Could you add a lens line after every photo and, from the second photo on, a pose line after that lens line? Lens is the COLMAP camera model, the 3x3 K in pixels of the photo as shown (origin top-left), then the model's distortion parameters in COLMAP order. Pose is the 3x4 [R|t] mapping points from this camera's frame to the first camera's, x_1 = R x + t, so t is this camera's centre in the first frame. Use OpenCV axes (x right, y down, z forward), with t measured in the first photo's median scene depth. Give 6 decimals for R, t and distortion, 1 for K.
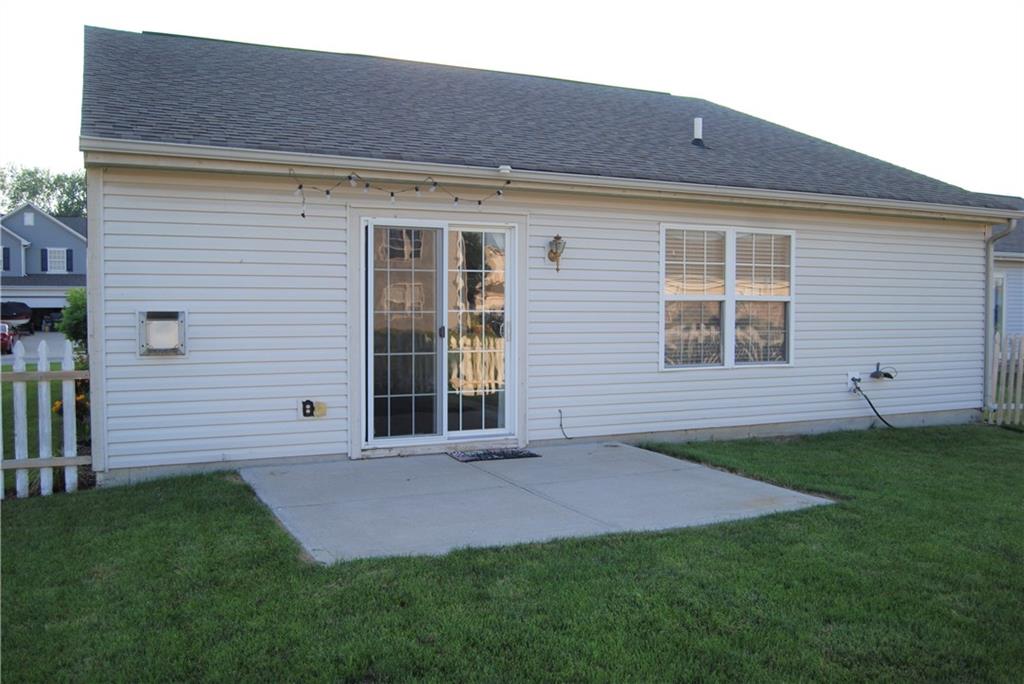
lens RADIAL K [[889.3, 0, 512.0], [0, 889.3, 342.0], [0, 0, 1]] dist [-0.073769, 0.007524]
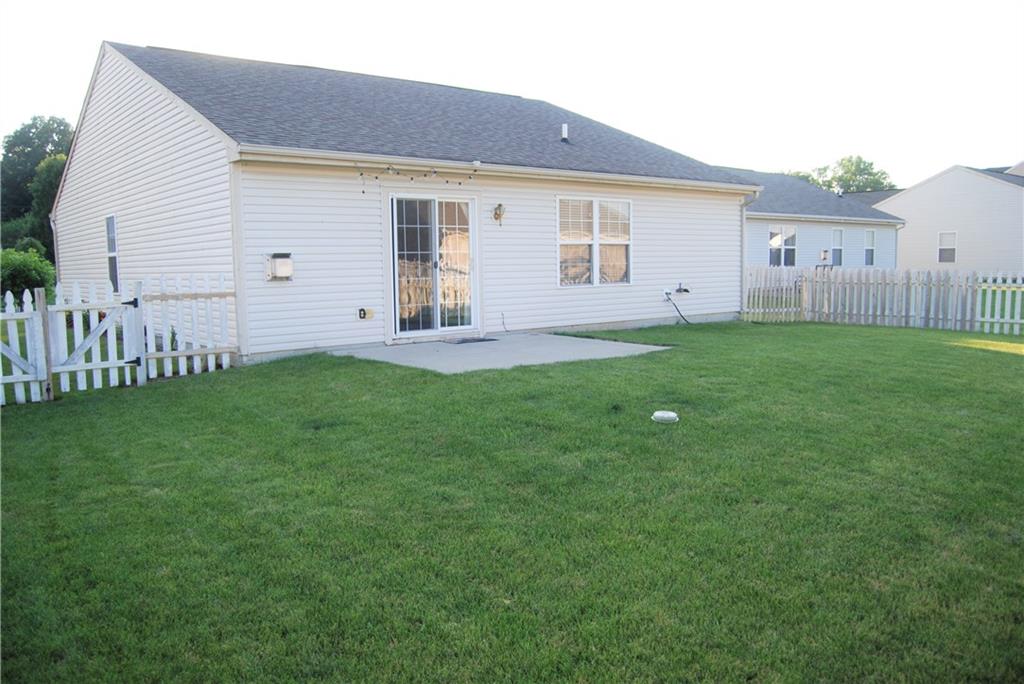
lens RADIAL K [[801.2, 0, 506.5], [0, 801.2, 352.9], [0, 0, 1]] dist [-0.091295, 0.029331]
pose [[0.972235, -0.044305, 0.229775, -0.259381], [0.027382, 0.996707, 0.076326, 0.035638], [-0.232400, -0.067916, 0.970246, -0.385703]]
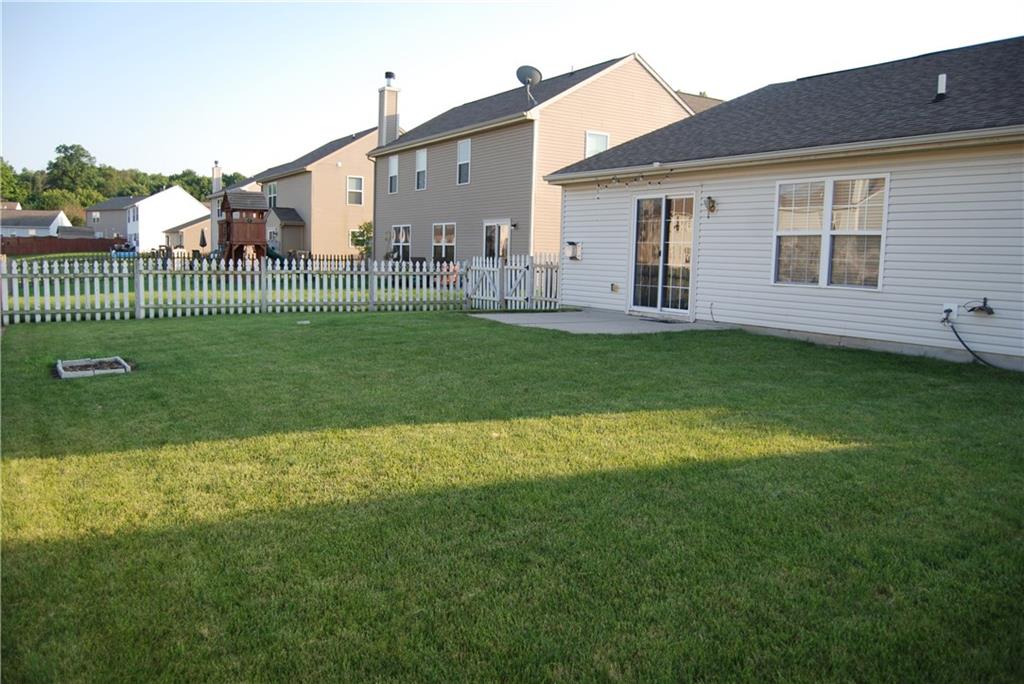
lens RADIAL K [[801.2, 0, 506.5], [0, 801.2, 352.9], [0, 0, 1]] dist [-0.091295, 0.029331]
pose [[0.119615, 0.119946, -0.985548, 1.393774], [-0.066049, 0.991438, 0.112646, 0.025593], [0.990621, 0.051620, 0.126513, 0.421042]]
